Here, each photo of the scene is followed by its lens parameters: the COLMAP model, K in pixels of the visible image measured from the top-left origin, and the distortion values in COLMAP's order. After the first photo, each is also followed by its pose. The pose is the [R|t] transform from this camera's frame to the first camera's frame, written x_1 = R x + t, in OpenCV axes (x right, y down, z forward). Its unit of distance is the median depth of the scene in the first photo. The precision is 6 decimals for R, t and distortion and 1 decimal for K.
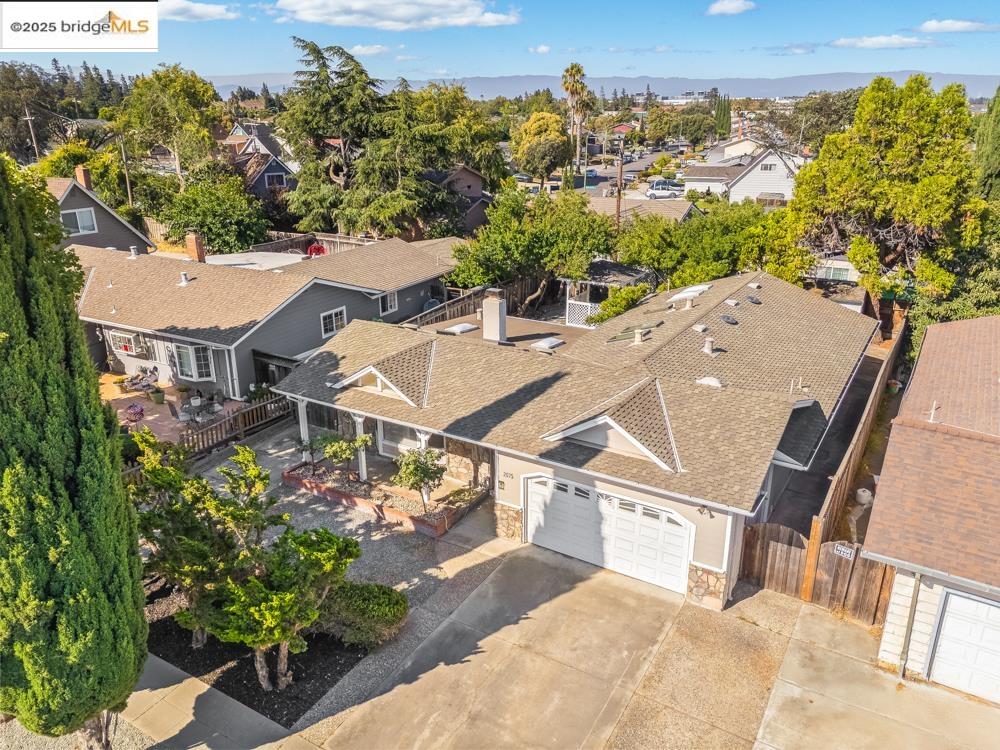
lens RADIAL K [[736.7, 0, 504.2], [0, 736.7, 375.9], [0, 0, 1]] dist [0.037071, -0.002467]
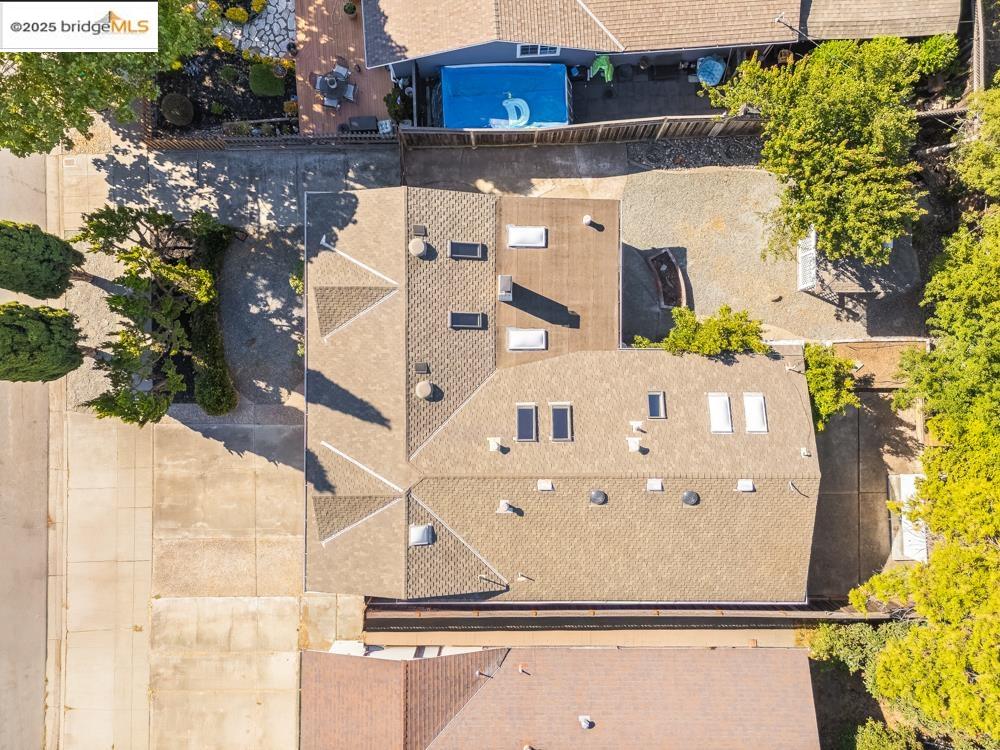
lens RADIAL K [[744.6, 0, 510.8], [0, 744.6, 375.5], [0, 0, 1]] dist [0.056513, -0.002553]
pose [[0.525575, 0.850722, -0.006534, 0.139984], [-0.302223, 0.193881, 0.933312, -1.374230], [0.795256, -0.488551, 0.359007, 0.812597]]
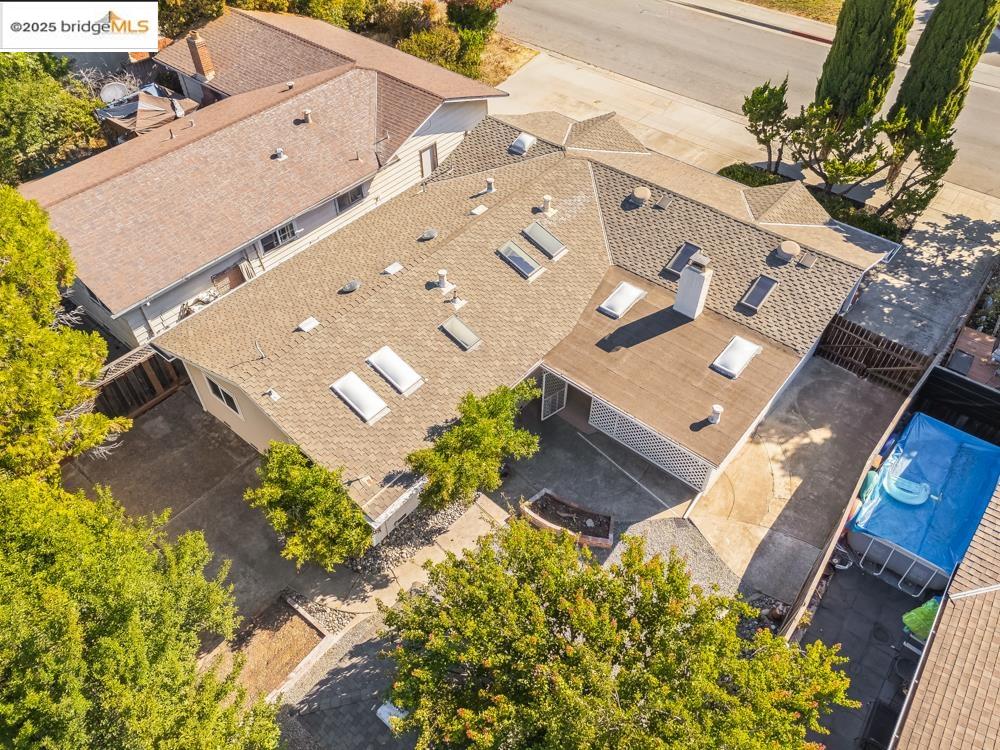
lens RADIAL K [[731.2, 0, 498.8], [0, 731.2, 379.5], [0, 0, 1]] dist [0.078342, -0.066401]
pose [[-0.989041, -0.103031, 0.105750, 0.144985], [0.057548, 0.390588, 0.918765, -1.093161], [-0.135967, 0.914782, -0.380378, 1.970126]]
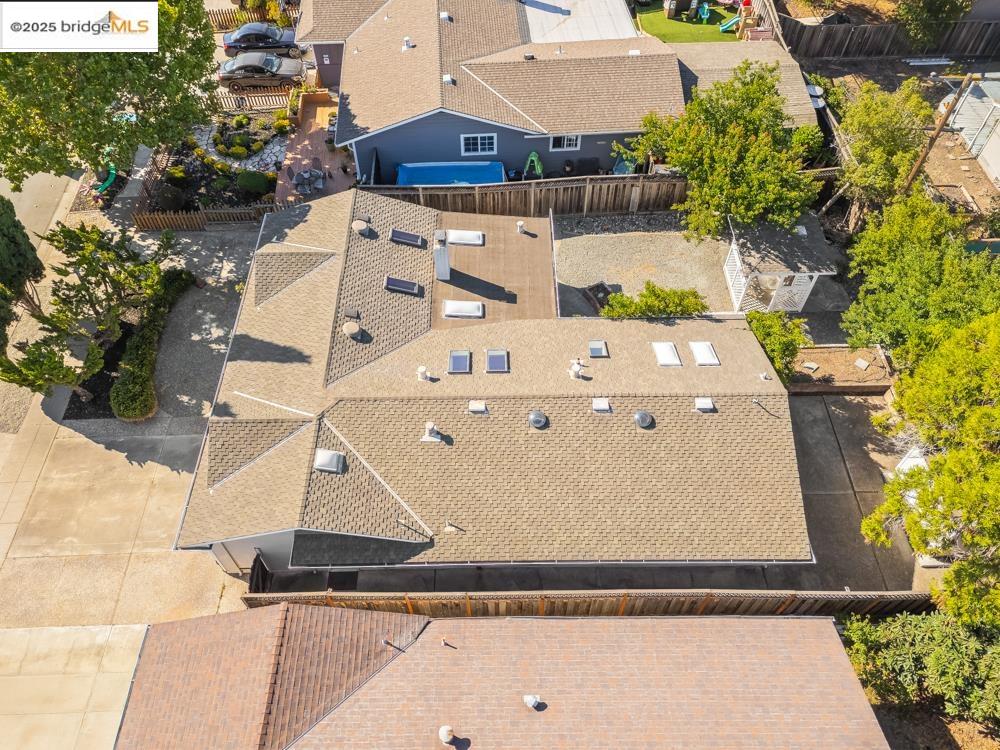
lens RADIAL K [[731.2, 0, 498.8], [0, 731.2, 379.5], [0, 0, 1]] dist [0.078342, -0.066401]
pose [[0.532731, 0.677844, -0.506680, 0.920663], [-0.289242, 0.708494, 0.643720, -0.883116], [0.795322, -0.196376, 0.573498, 0.613710]]
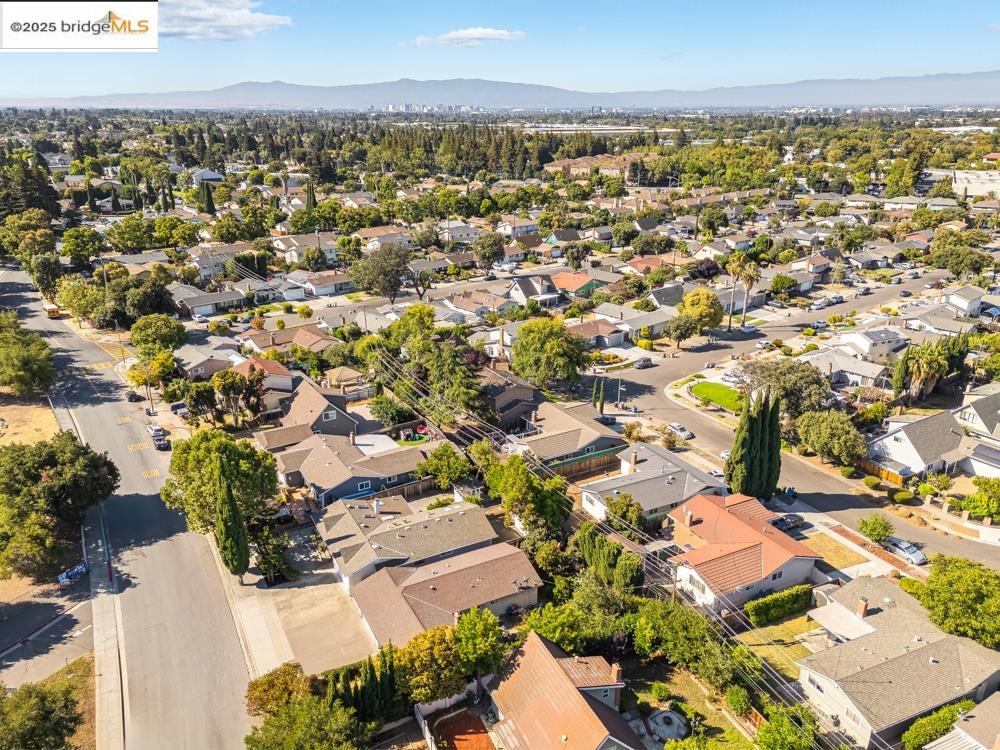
lens RADIAL K [[731.2, 0, 498.8], [0, 731.2, 379.5], [0, 0, 1]] dist [0.078342, -0.066401]
pose [[0.859104, 0.170213, -0.482668, 2.812927], [-0.168384, 0.984576, 0.047503, -1.273507], [0.483309, 0.040464, 0.874514, -2.418477]]
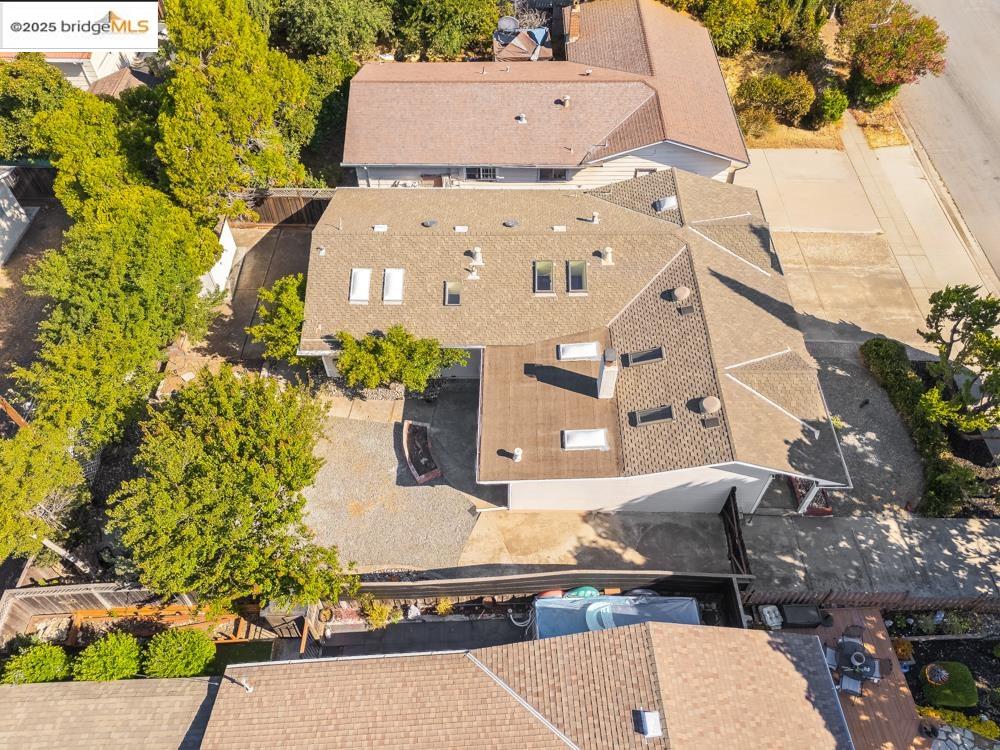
lens RADIAL K [[731.2, 0, 498.8], [0, 731.2, 379.5], [0, 0, 1]] dist [0.078342, -0.066401]
pose [[-0.513163, -0.668994, 0.537691, -0.607446], [0.305996, 0.442699, 0.842843, -1.240968], [-0.801892, 0.597046, -0.022467, 1.568174]]
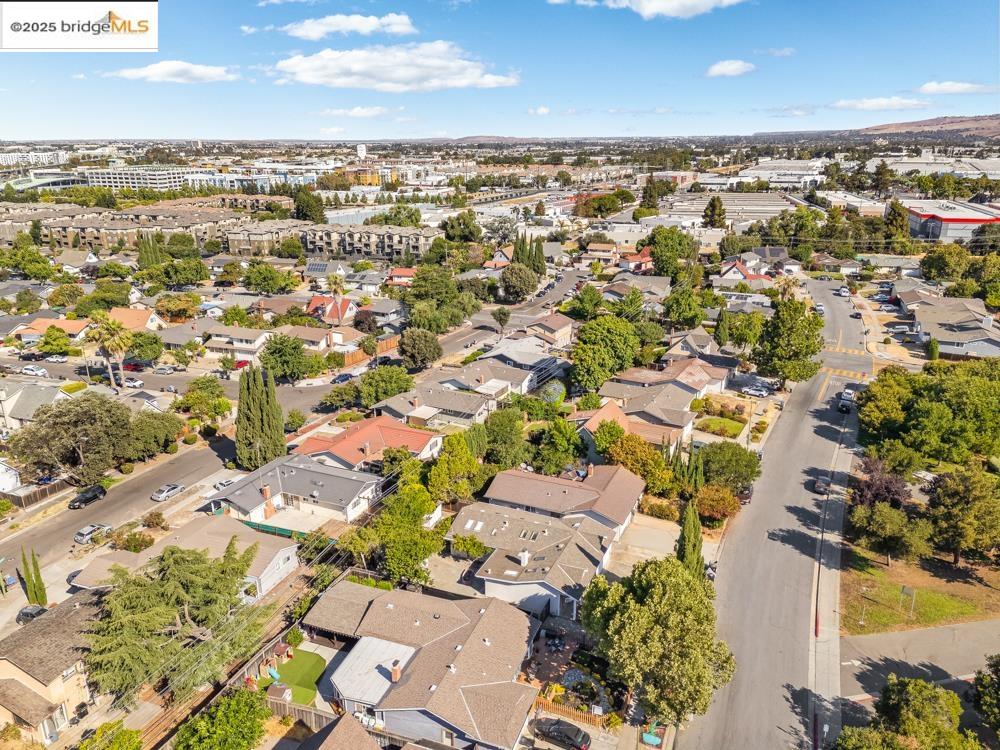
lens RADIAL K [[731.2, 0, 498.8], [0, 731.2, 379.5], [0, 0, 1]] dist [0.078342, -0.066401]
pose [[-0.133852, -0.313675, 0.940049, -3.593378], [0.348098, 0.873257, 0.340953, -2.464653], [-0.927853, 0.372866, -0.007697, 1.172220]]
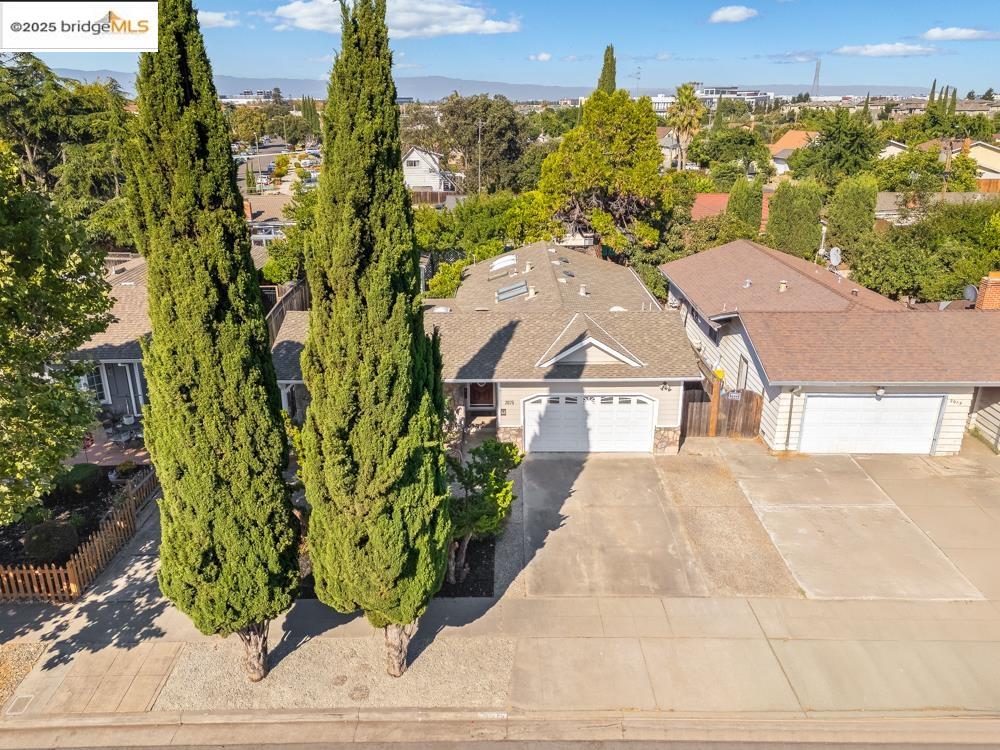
lens RADIAL K [[731.2, 0, 498.8], [0, 731.2, 379.5], [0, 0, 1]] dist [0.078342, -0.066401]
pose [[0.854610, -0.181821, 0.486399, -0.632817], [0.179437, 0.982396, 0.051958, 0.026585], [-0.487283, 0.042874, 0.872191, -0.107489]]
